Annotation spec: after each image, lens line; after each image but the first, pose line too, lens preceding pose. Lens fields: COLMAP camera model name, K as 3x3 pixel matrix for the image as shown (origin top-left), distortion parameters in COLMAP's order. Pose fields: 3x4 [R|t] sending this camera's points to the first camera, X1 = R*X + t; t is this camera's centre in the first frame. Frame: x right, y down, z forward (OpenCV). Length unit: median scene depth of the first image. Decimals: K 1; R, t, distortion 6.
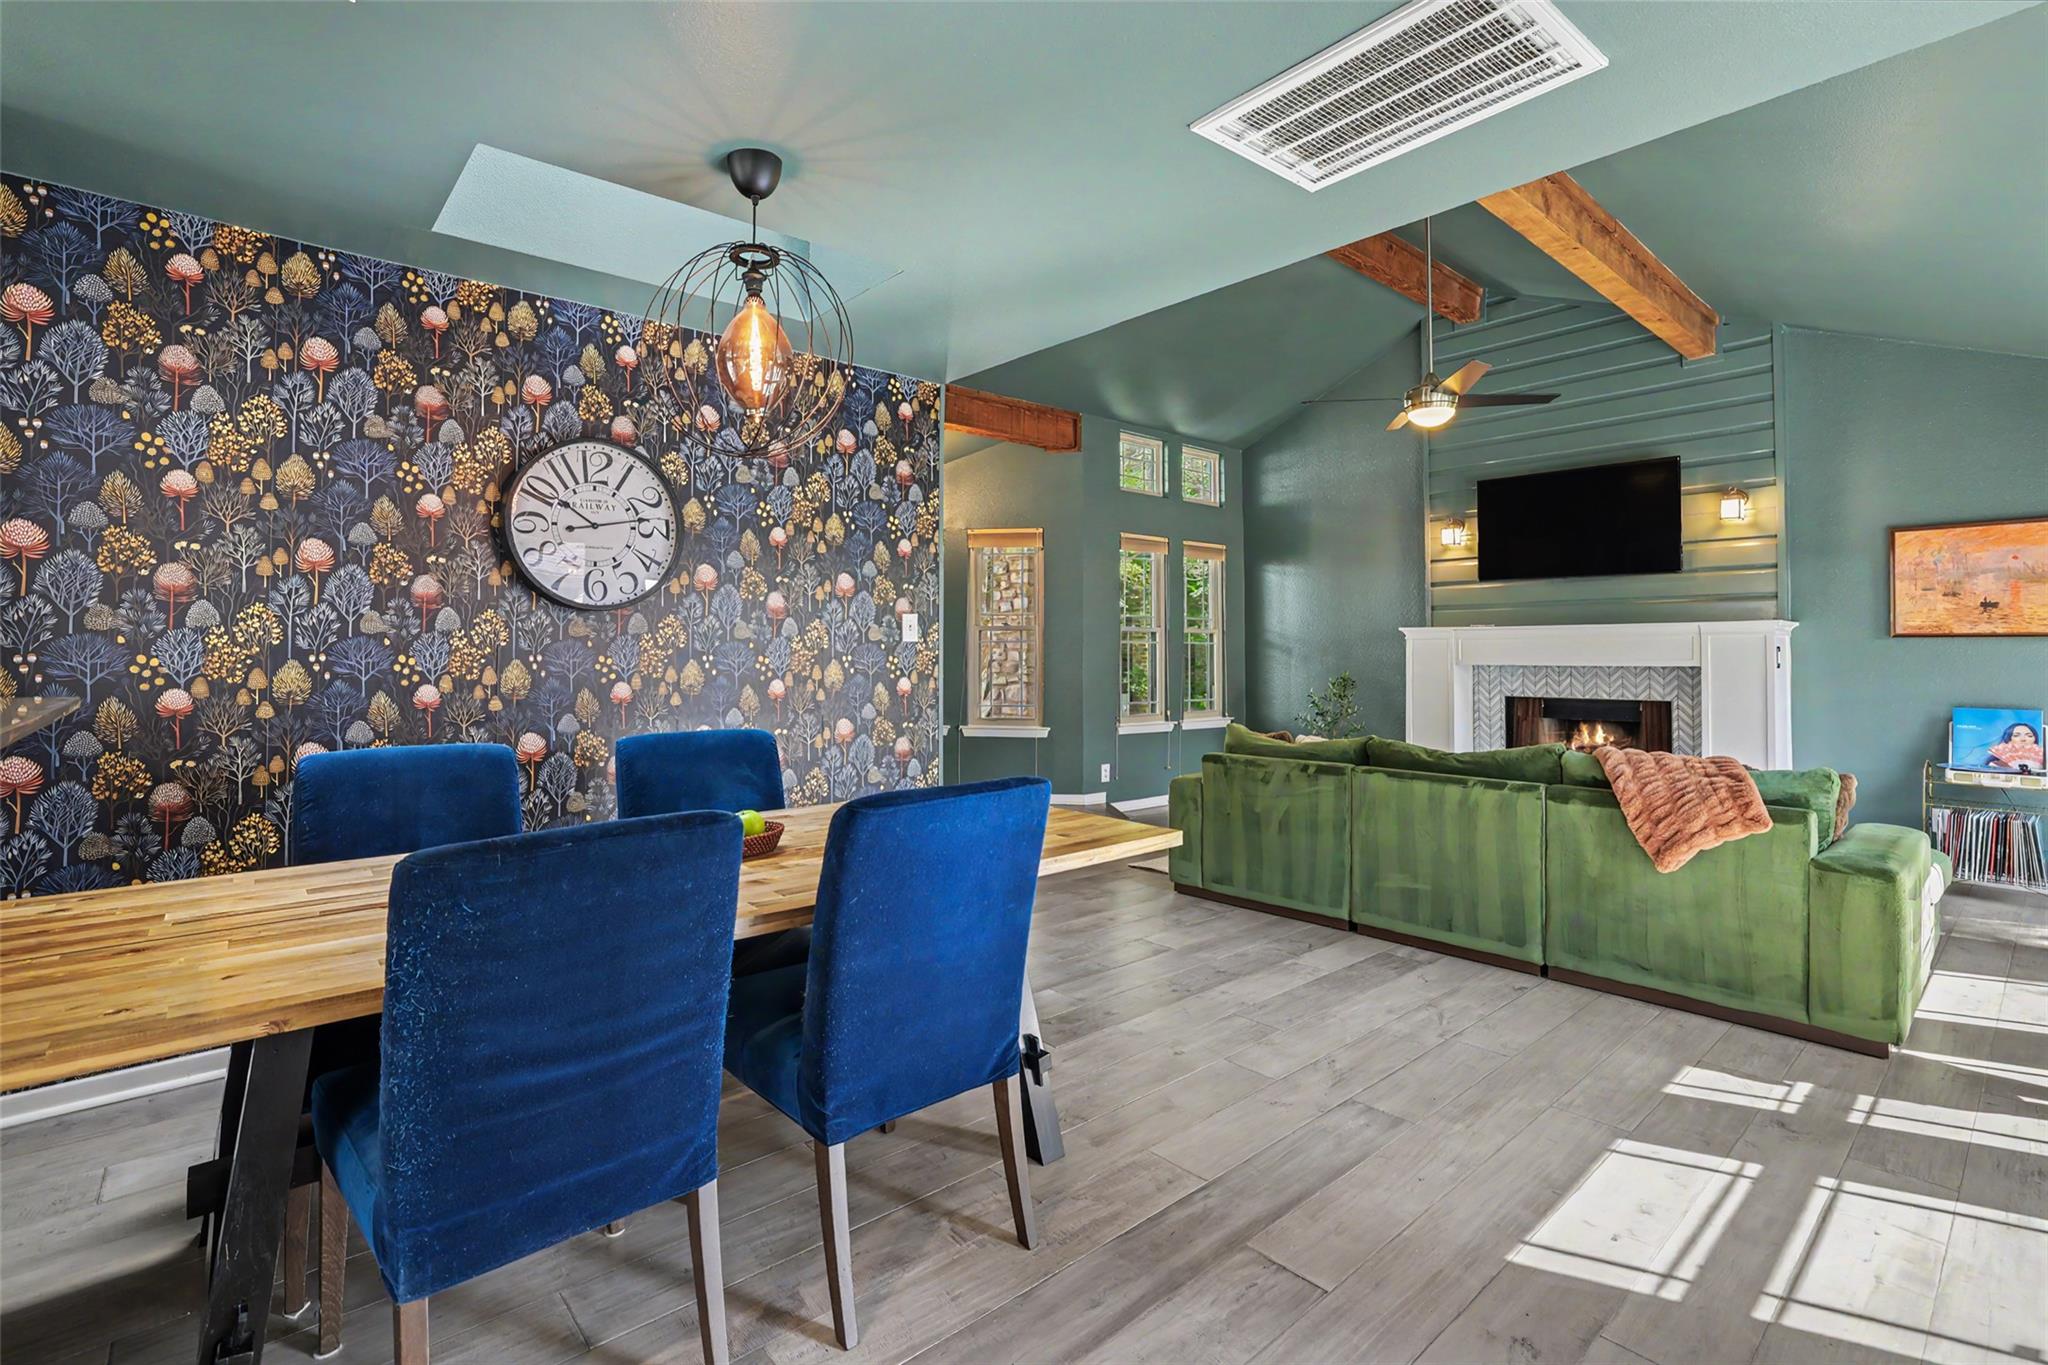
lens RADIAL K [[946.7, 0, 1010.9], [0, 946.7, 632.3], [0, 0, 1]] dist [-0.025930, 0.006925]
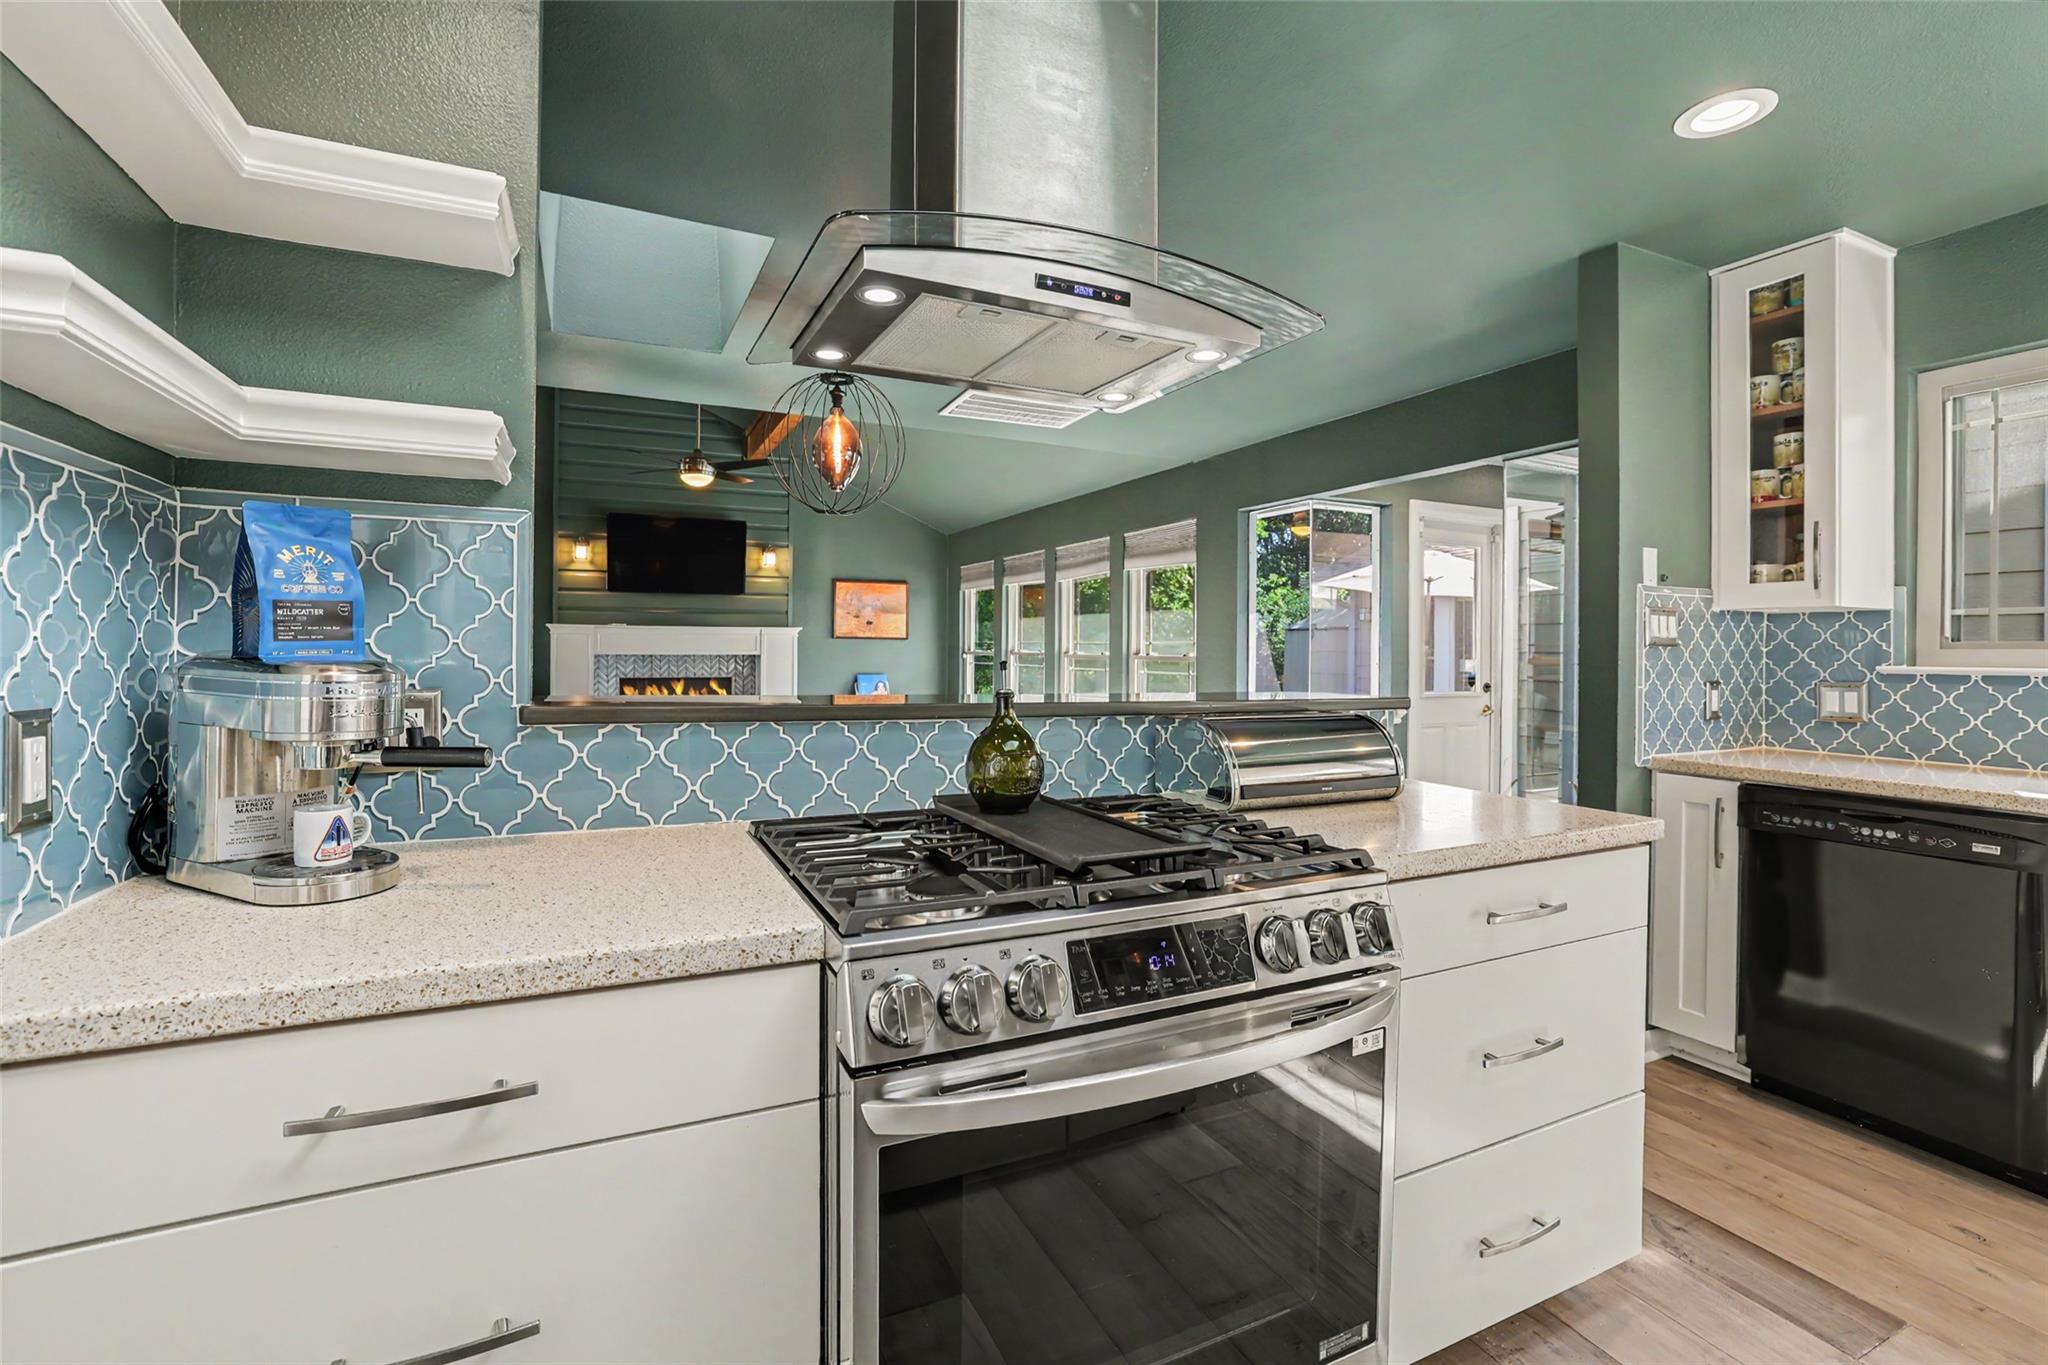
lens RADIAL K [[919.4, 0, 1067.4], [0, 919.4, 650.6], [0, 0, 1]] dist [-0.003172, 0.004069]
pose [[0.208879, -0.002350, 0.977939, -0.989116], [-0.025865, 0.999634, 0.007927, 0.004944], [-0.977599, -0.026950, 0.208742, 0.194277]]
